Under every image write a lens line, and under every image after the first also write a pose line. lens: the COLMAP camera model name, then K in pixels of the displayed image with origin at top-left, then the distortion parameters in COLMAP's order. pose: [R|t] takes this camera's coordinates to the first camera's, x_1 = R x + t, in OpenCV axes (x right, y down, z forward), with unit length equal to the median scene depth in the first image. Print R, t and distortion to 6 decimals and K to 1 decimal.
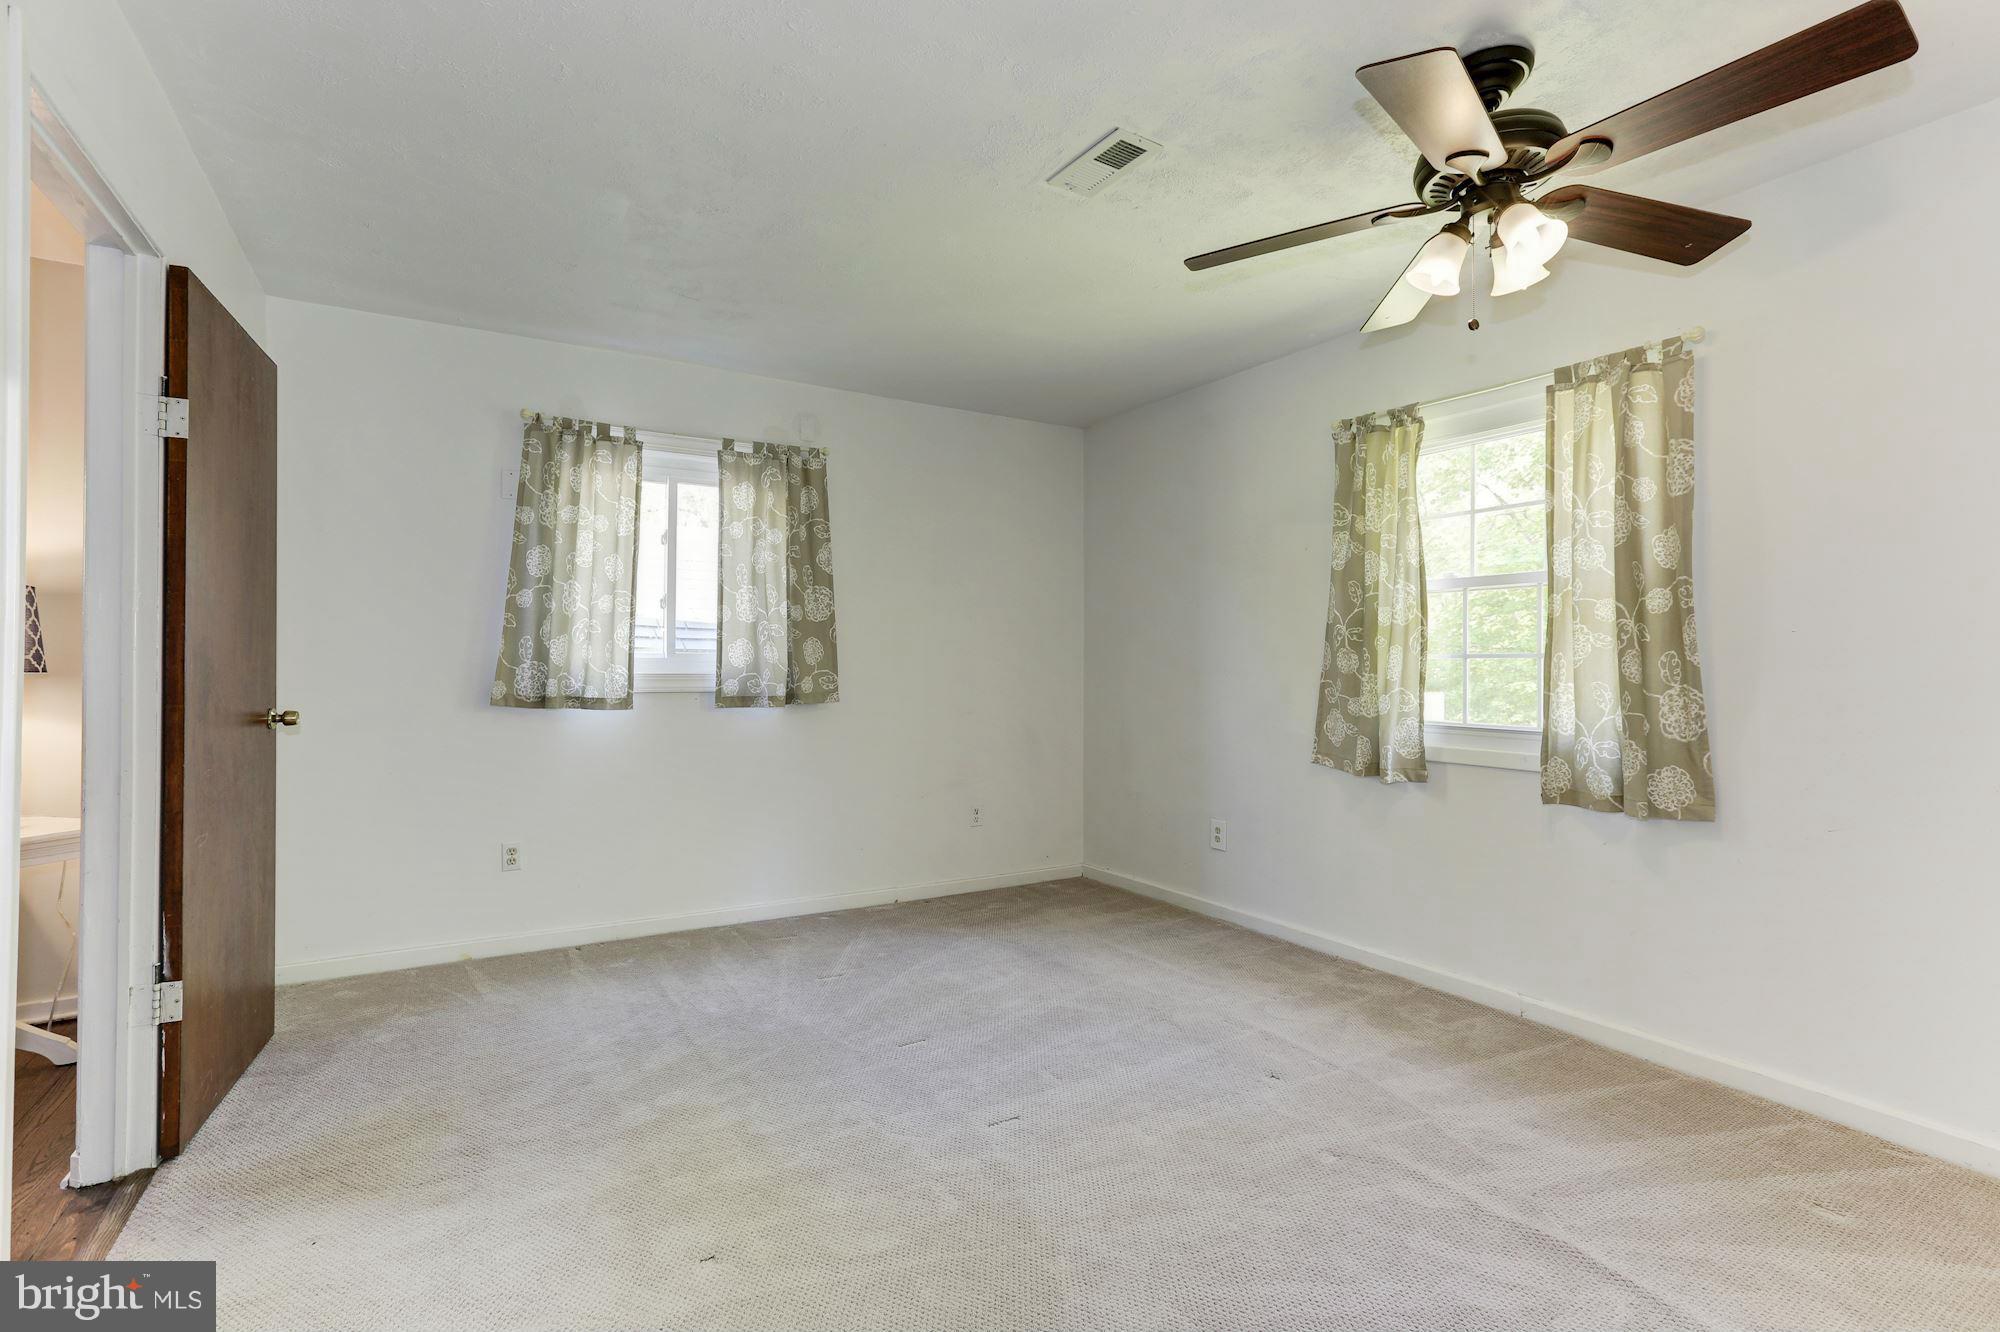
lens RADIAL K [[917.9, 0, 992.8], [0, 917.9, 657.6], [0, 0, 1]] dist [-0.005434, 0.004173]
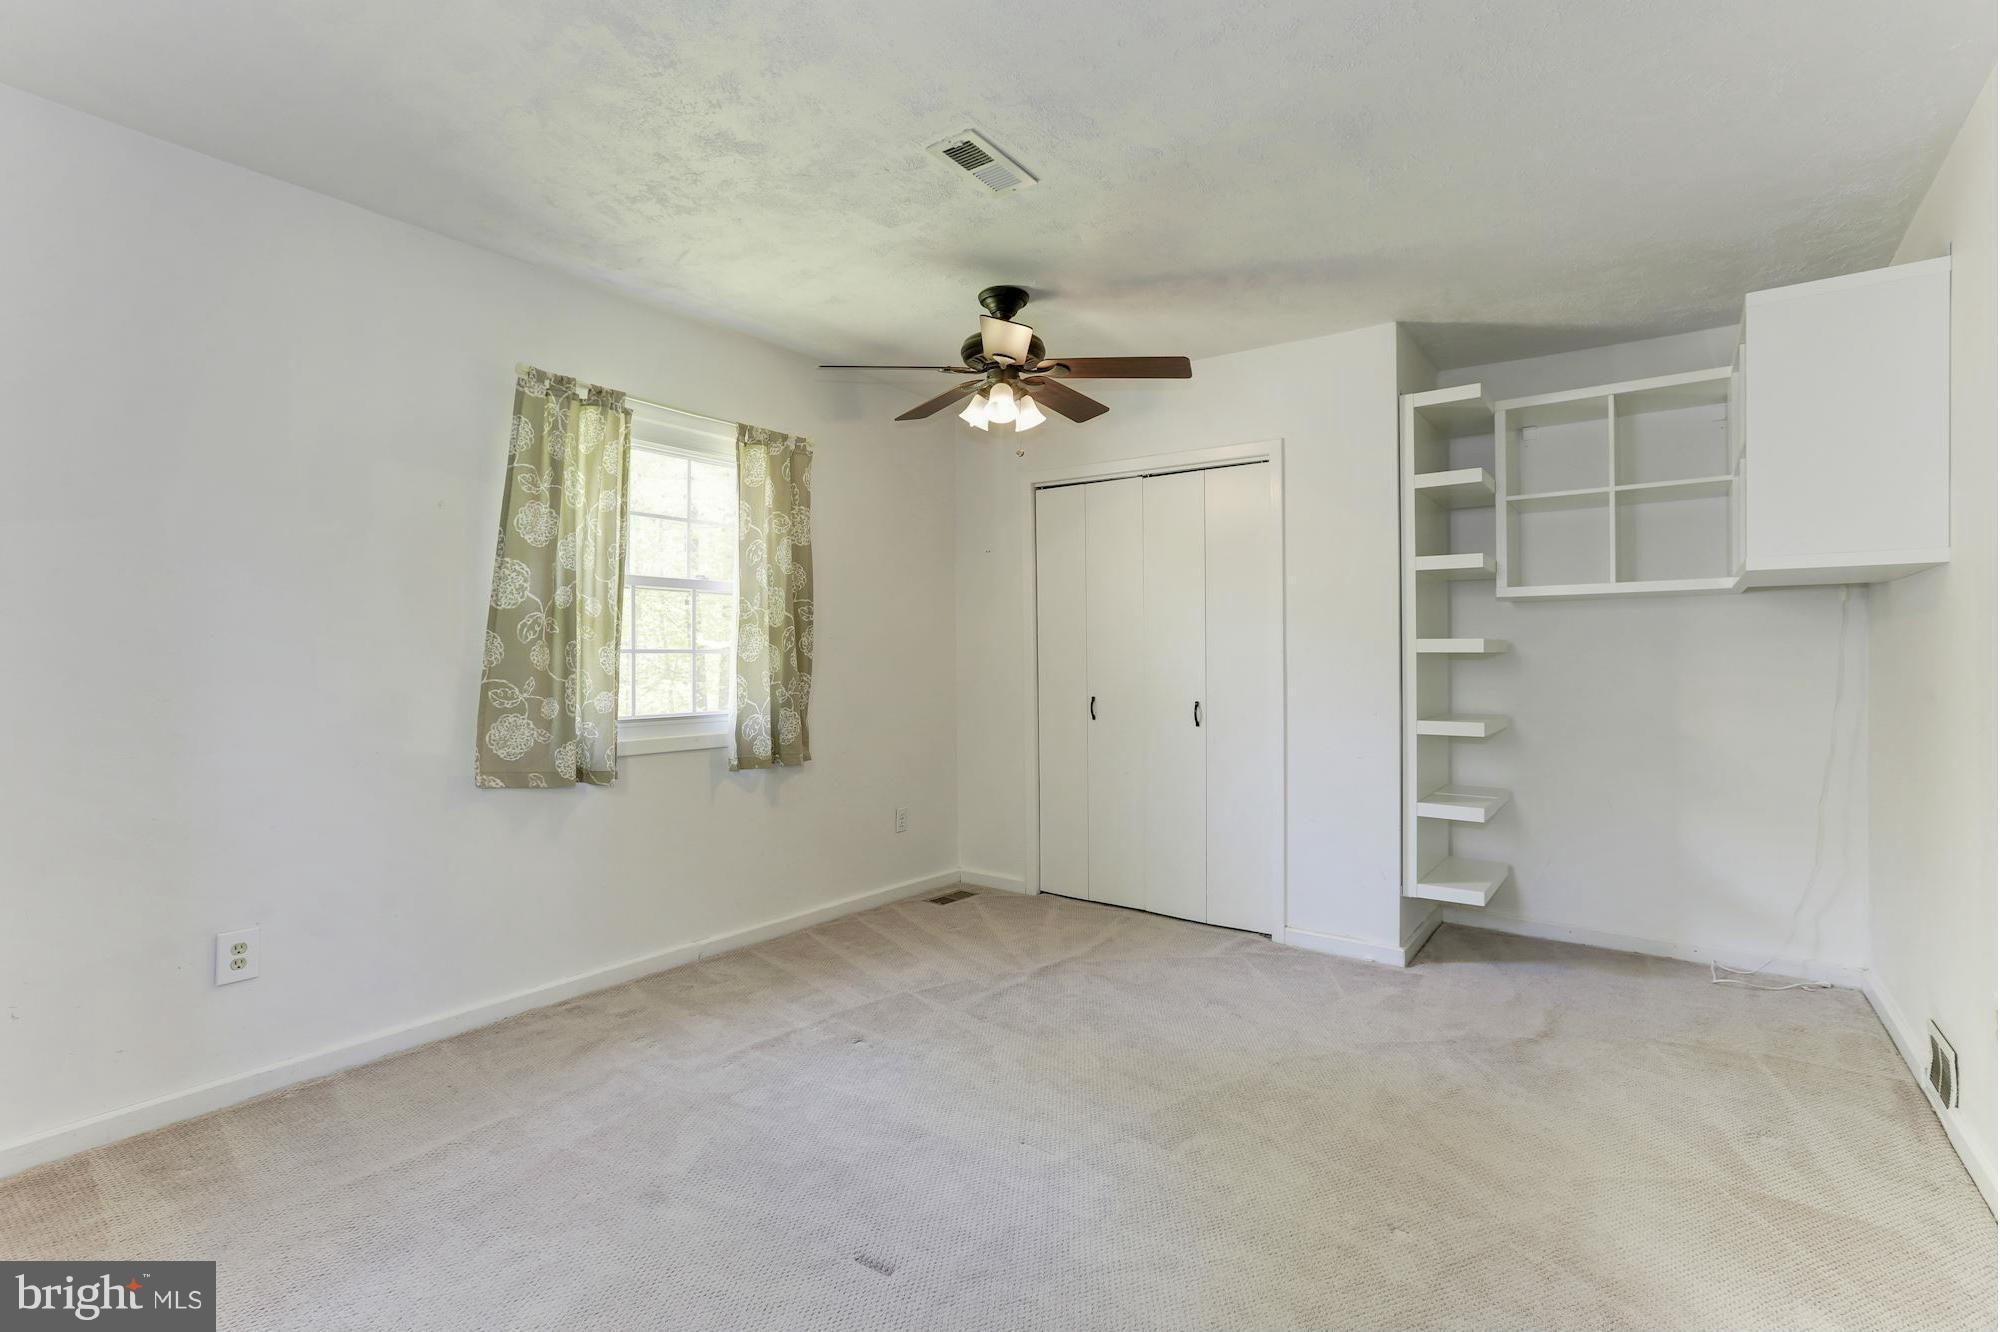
lens RADIAL K [[917.9, 0, 992.1], [0, 917.9, 663.4], [0, 0, 1]] dist [-0.005434, 0.004173]
pose [[-0.368164, -0.008493, 0.929722, -0.586617], [-0.005693, 0.999960, 0.006880, 0.002851], [-0.929743, -0.002760, -0.368198, 0.976163]]
